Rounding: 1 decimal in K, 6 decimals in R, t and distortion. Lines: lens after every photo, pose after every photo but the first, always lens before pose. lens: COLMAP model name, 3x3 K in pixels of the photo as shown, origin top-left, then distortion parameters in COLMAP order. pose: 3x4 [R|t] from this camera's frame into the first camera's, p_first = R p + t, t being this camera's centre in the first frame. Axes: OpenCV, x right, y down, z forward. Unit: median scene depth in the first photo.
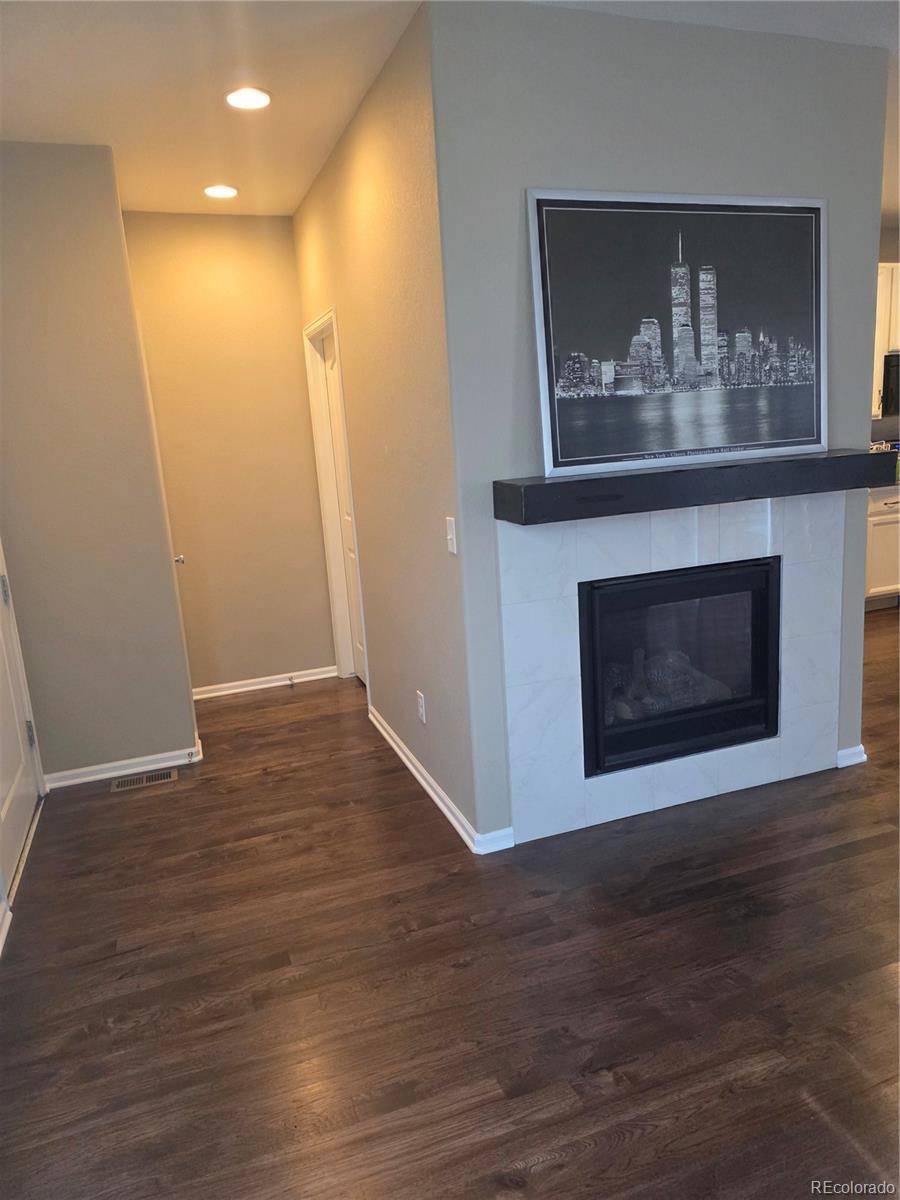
lens RADIAL K [[804.4, 0, 450.0], [0, 804.4, 600.0], [0, 0, 1]] dist [0.056240, -0.061004]
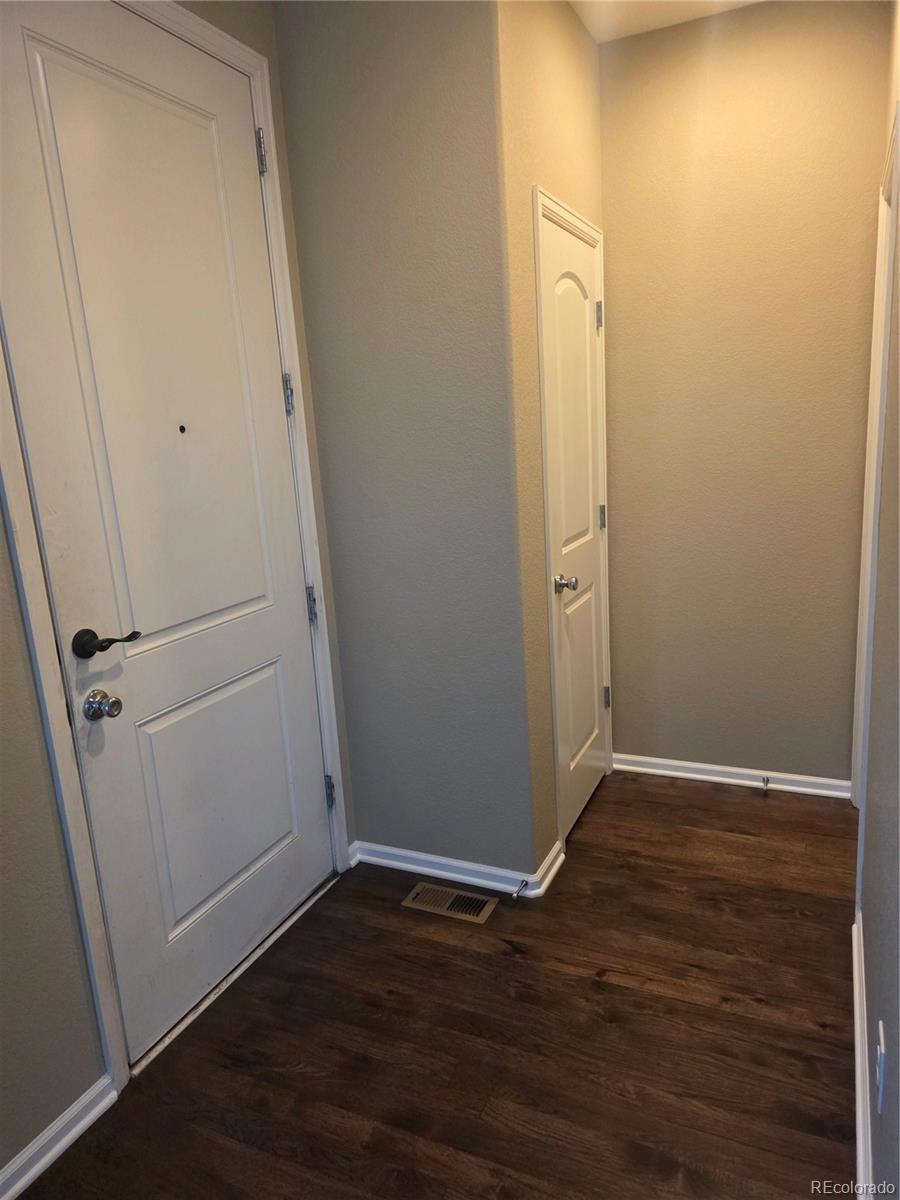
lens RADIAL K [[804.4, 0, 450.0], [0, 804.4, 600.0], [0, 0, 1]] dist [0.056240, -0.061004]
pose [[0.708372, 0.154762, -0.688664, 0.046558], [-0.120934, 0.987851, 0.097603, -0.089802], [0.695402, 0.014144, 0.718481, 0.510780]]
